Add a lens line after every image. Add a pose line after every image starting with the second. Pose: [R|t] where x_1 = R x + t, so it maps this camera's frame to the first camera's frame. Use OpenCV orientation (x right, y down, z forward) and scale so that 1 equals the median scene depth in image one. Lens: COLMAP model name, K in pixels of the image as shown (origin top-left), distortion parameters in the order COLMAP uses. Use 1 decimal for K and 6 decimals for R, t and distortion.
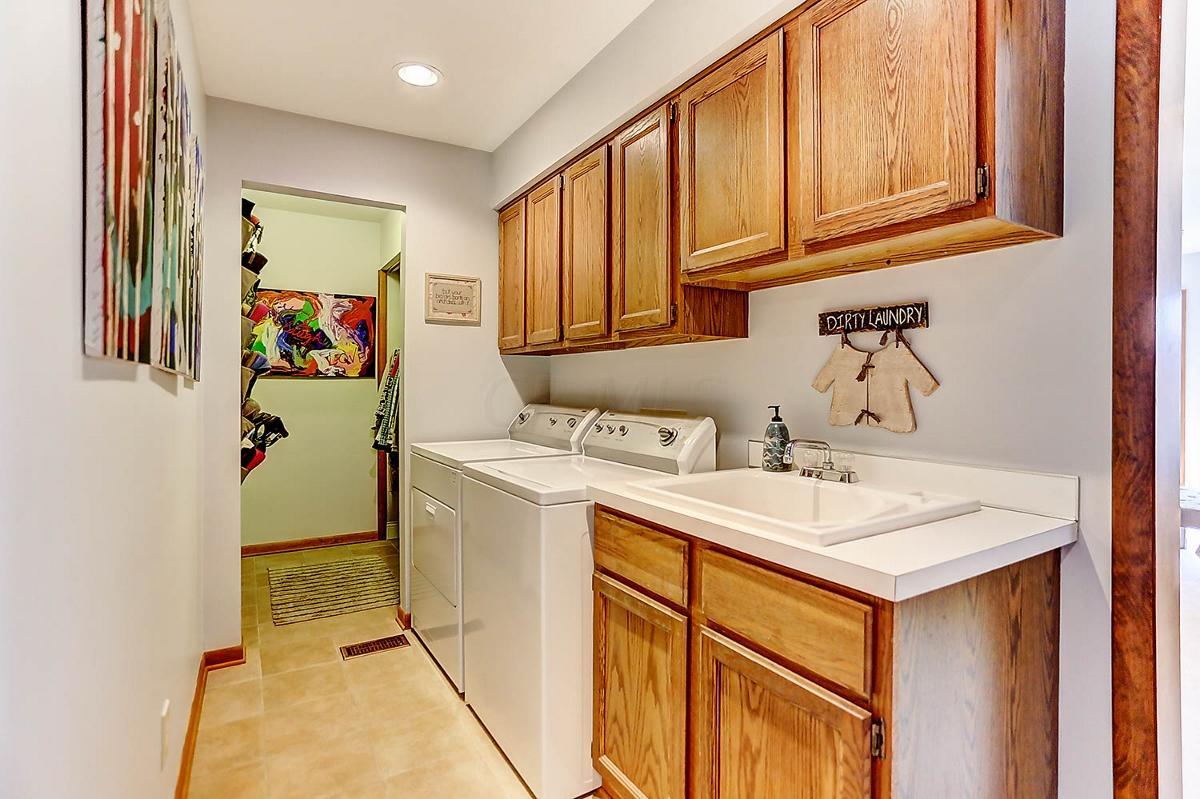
lens RADIAL K [[587.5, 0, 608.2], [0, 587.5, 381.0], [0, 0, 1]] dist [-0.050427, 0.033770]
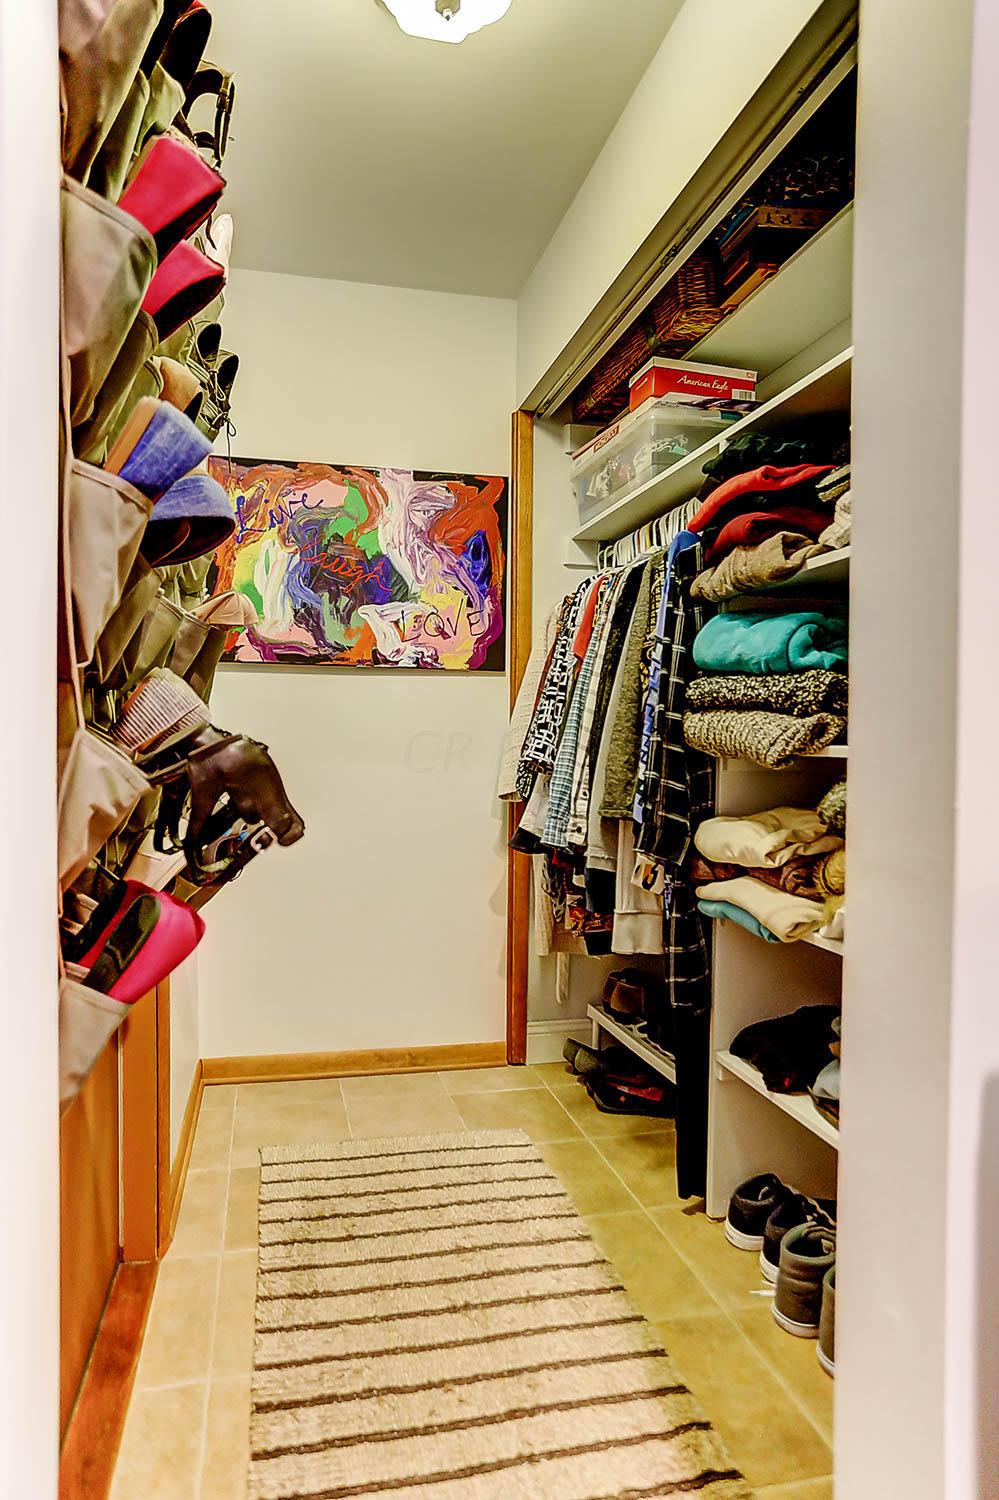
lens RADIAL K [[734.3, 0, 499.5], [0, 734.3, 750.0], [0, 0, 1]] dist [-0.050427, 0.033770]
pose [[0.967241, 0.014578, -0.253442, -0.280429], [-0.009250, 0.999711, 0.022204, 0.038361], [0.253692, -0.019132, 0.967096, 0.514266]]
